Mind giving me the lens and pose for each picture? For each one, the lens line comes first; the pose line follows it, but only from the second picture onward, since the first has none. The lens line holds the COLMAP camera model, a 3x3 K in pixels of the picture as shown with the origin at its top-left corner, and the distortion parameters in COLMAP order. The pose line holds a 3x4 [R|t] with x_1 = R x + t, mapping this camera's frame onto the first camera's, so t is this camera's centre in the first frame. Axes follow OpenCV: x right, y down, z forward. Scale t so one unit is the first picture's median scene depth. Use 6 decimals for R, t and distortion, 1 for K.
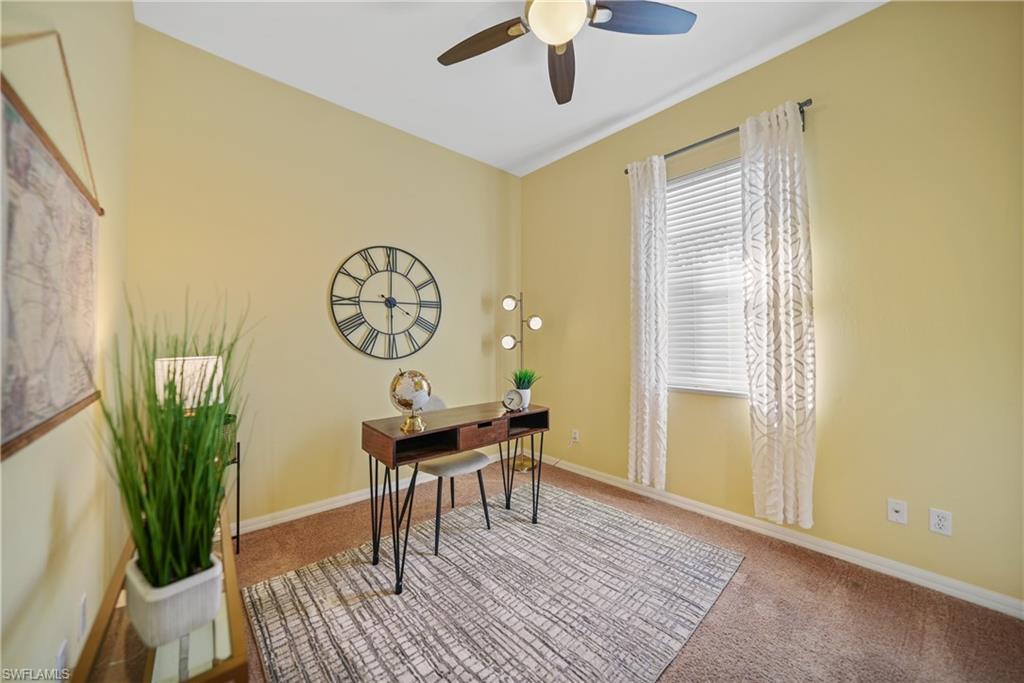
lens RADIAL K [[364.9, 0, 515.0], [0, 364.9, 340.0], [0, 0, 1]] dist [-0.030358, 0.006673]
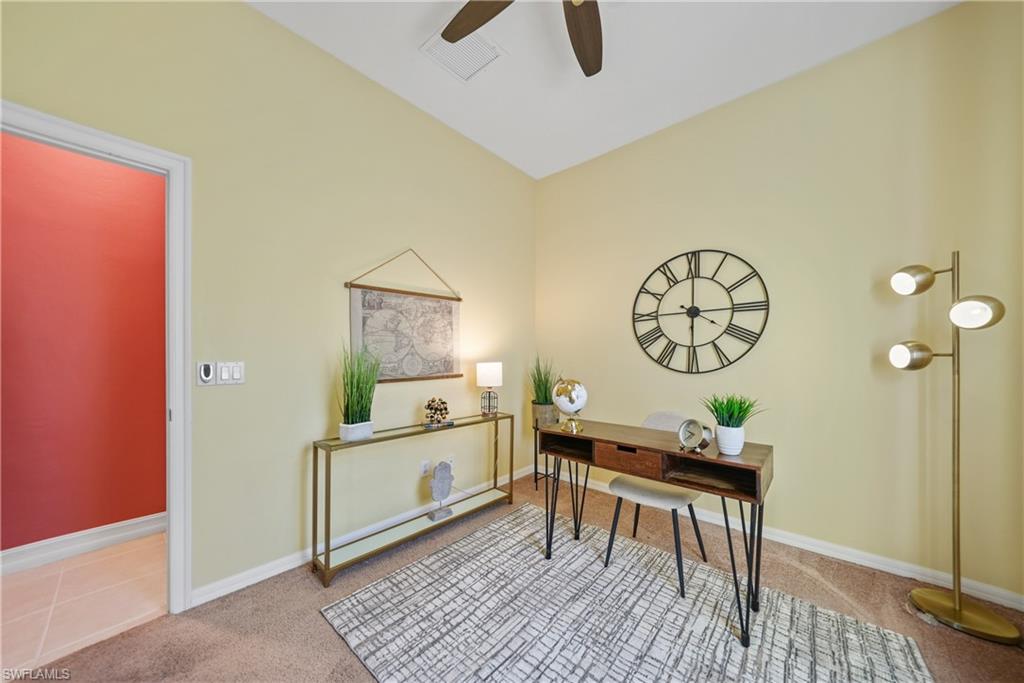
lens RADIAL K [[359.3, 0, 511.1], [0, 359.3, 359.7], [0, 0, 1]] dist [-0.000417, -0.000085]
pose [[0.093612, 0.012494, -0.995530, 0.557603], [0.001191, 0.999919, 0.012661, 0.006104], [0.995608, -0.002371, 0.093589, 0.483673]]
